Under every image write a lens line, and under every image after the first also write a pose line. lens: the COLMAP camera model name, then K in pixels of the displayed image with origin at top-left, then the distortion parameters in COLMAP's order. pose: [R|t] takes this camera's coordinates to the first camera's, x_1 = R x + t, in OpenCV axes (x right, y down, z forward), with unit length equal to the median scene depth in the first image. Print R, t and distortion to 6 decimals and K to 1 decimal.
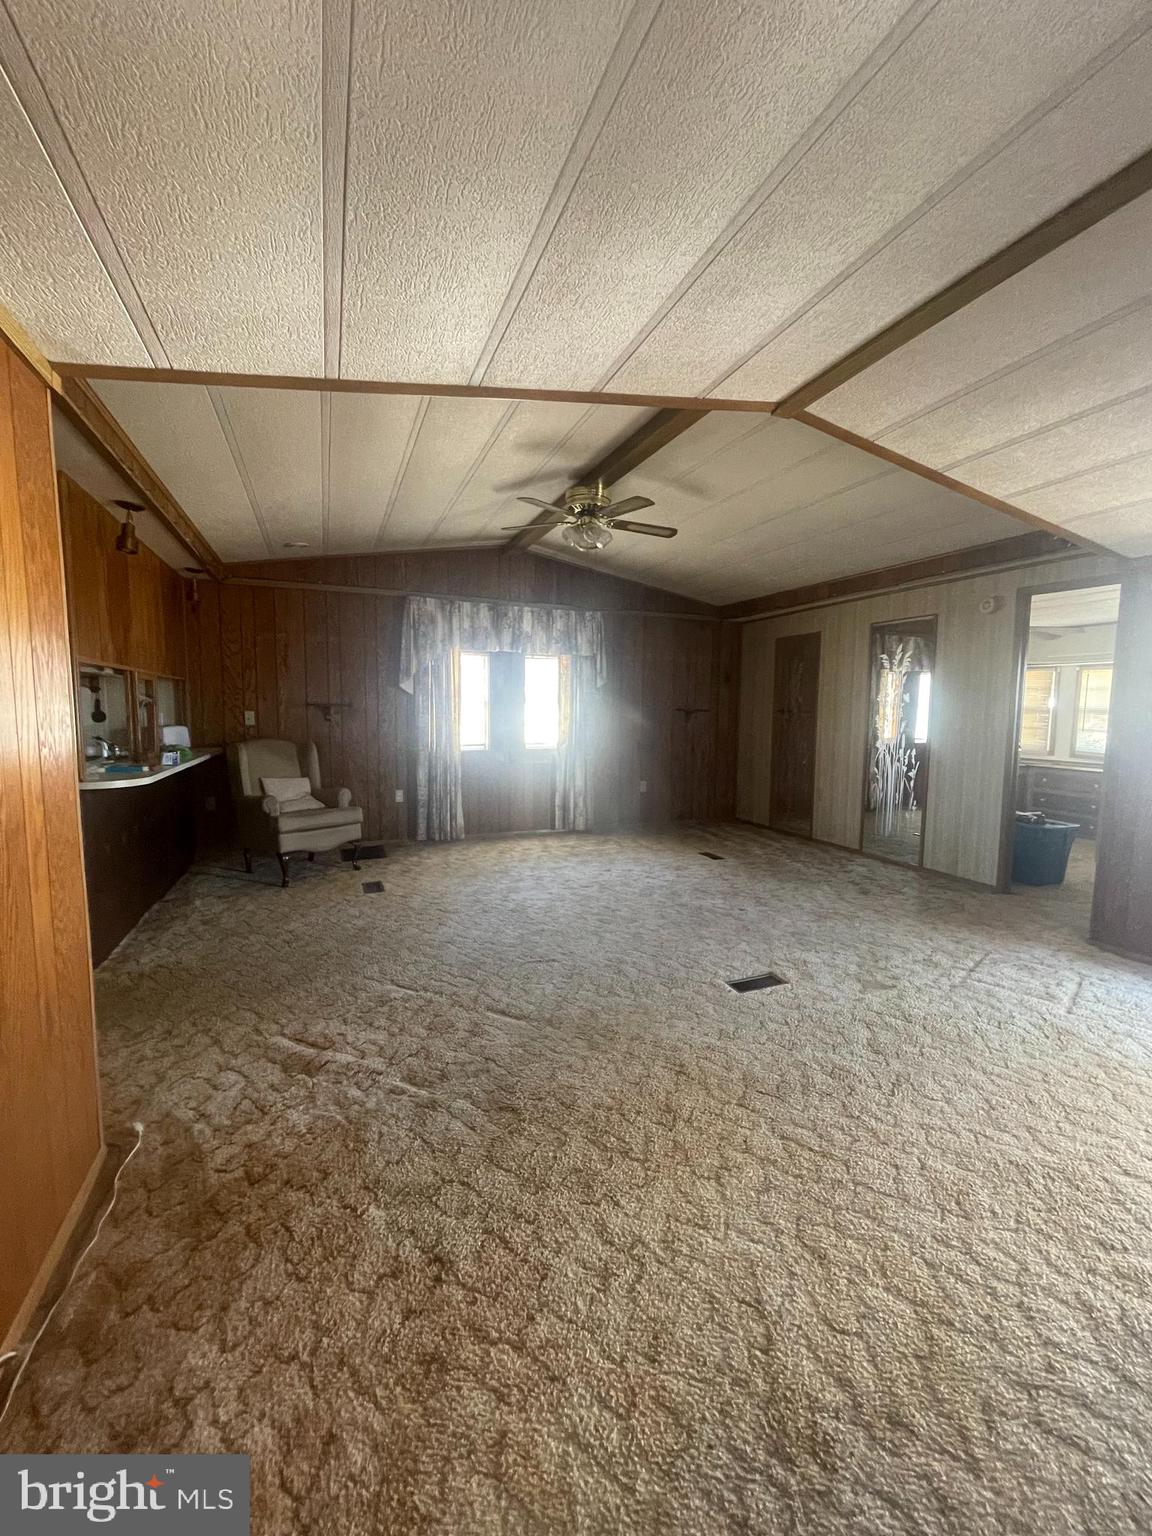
lens RADIAL K [[616.9, 0, 576.0], [0, 616.9, 768.0], [0, 0, 1]] dist [-0.006746, 0.000575]
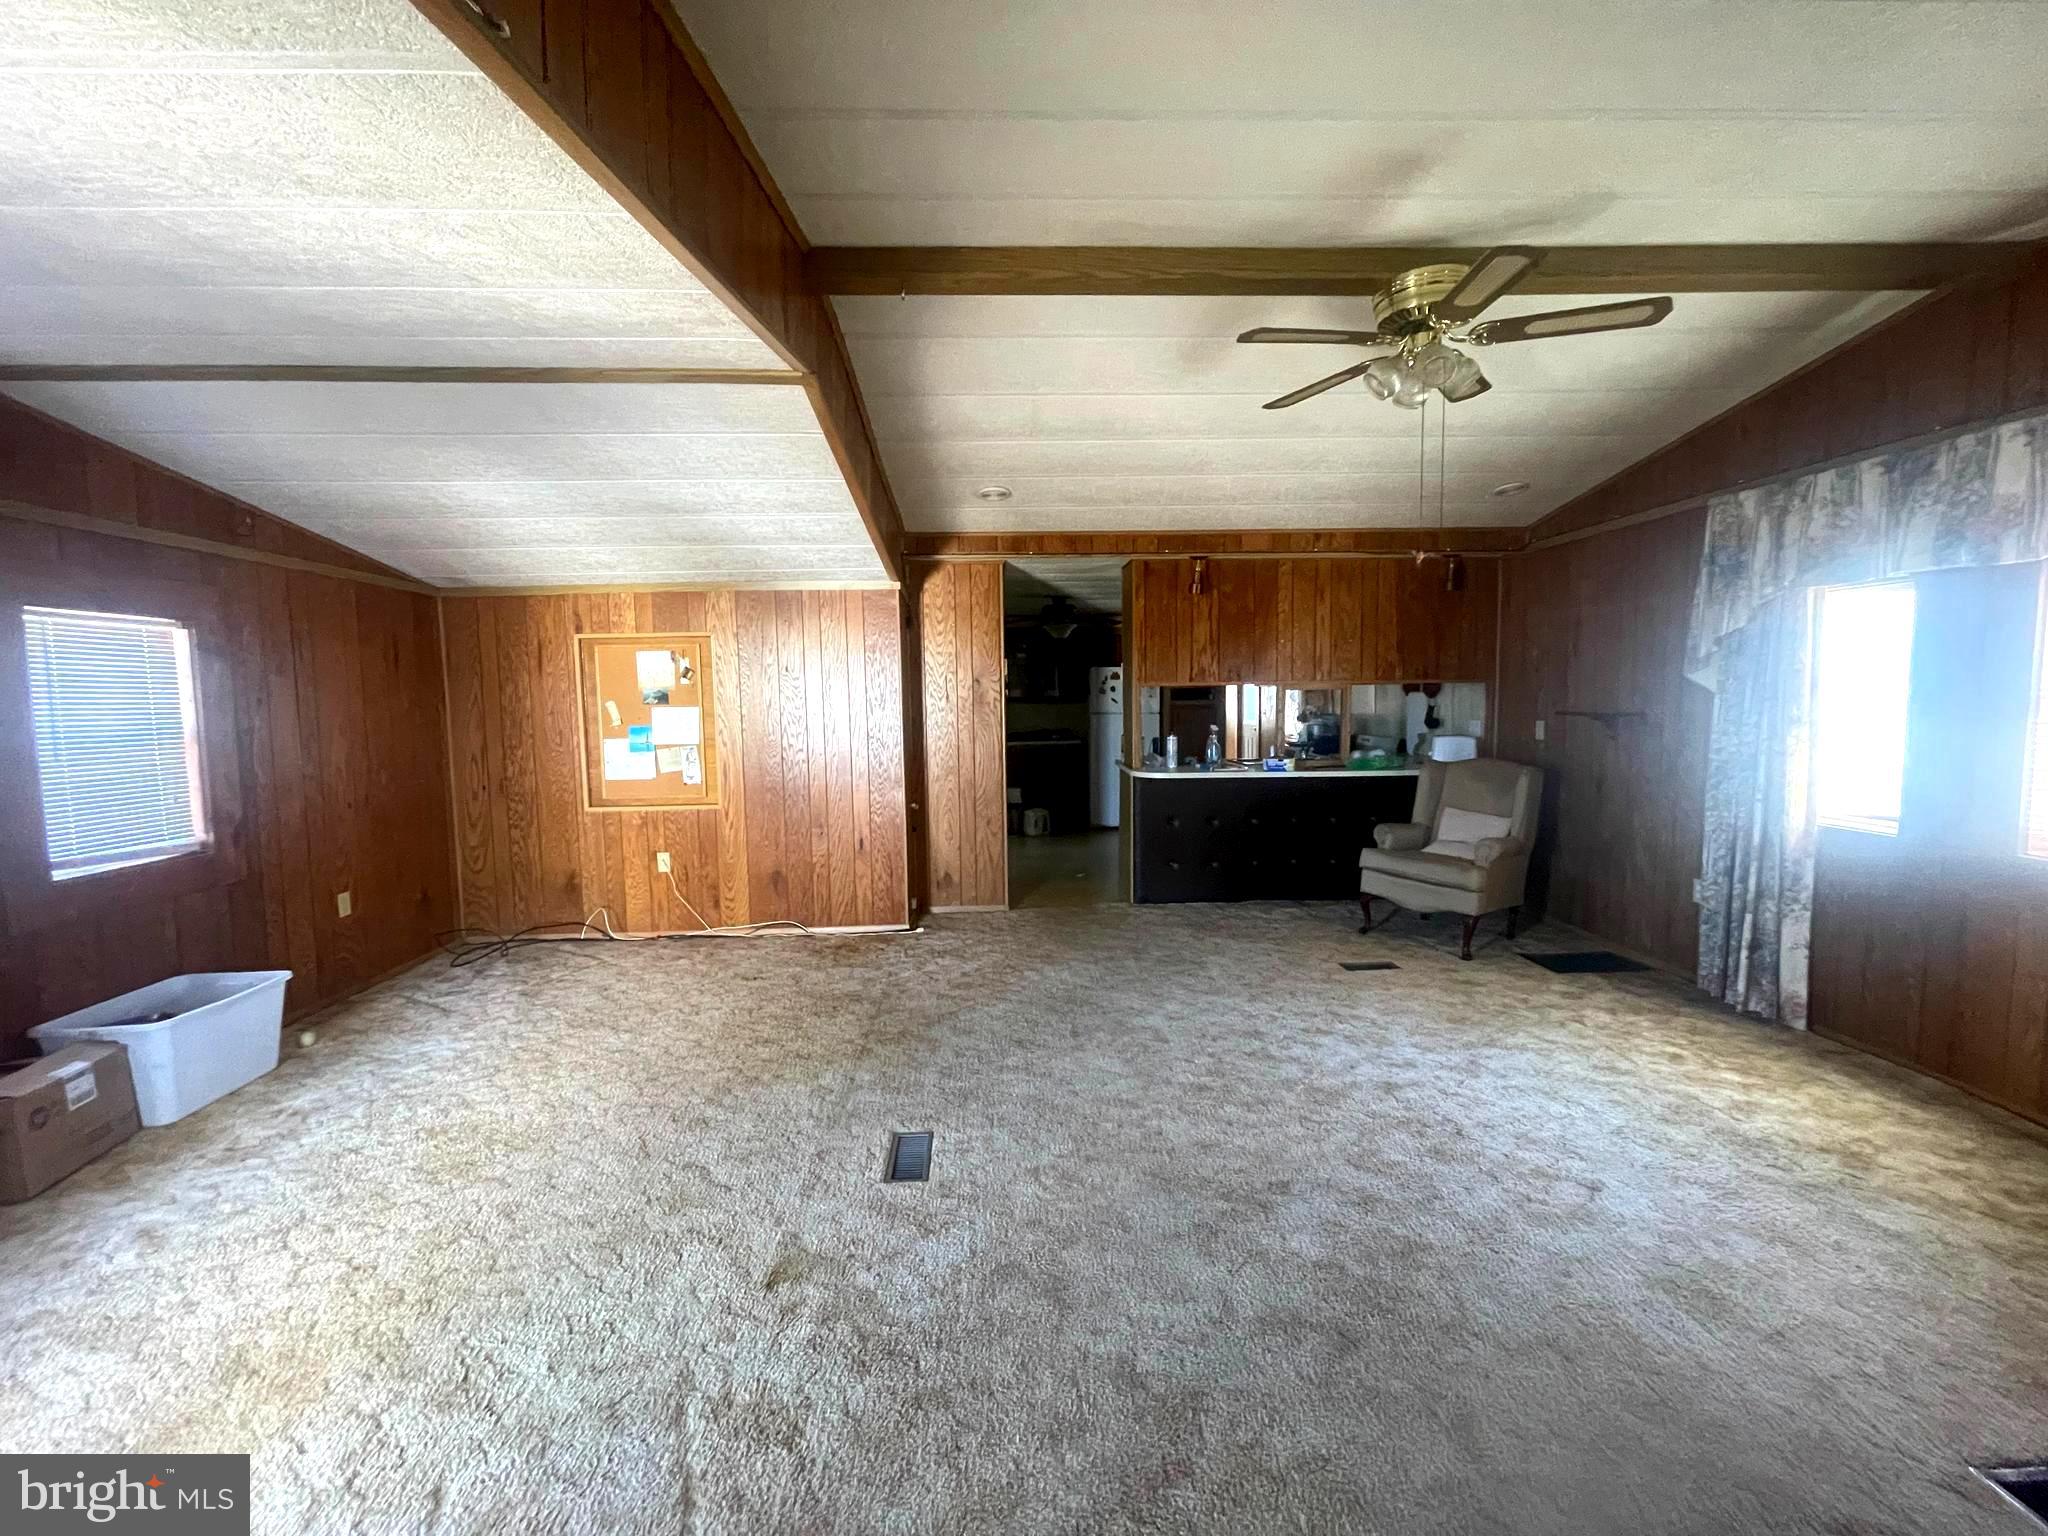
lens RADIAL K [[826.4, 0, 1029.6], [0, 826.4, 758.3], [0, 0, 1]] dist [-0.002115, -0.000334]
pose [[-0.335572, 0.067688, -0.939580, 0.778435], [-0.082849, 0.991429, 0.101013, -0.128379], [0.938364, 0.111741, -0.327088, 1.008747]]
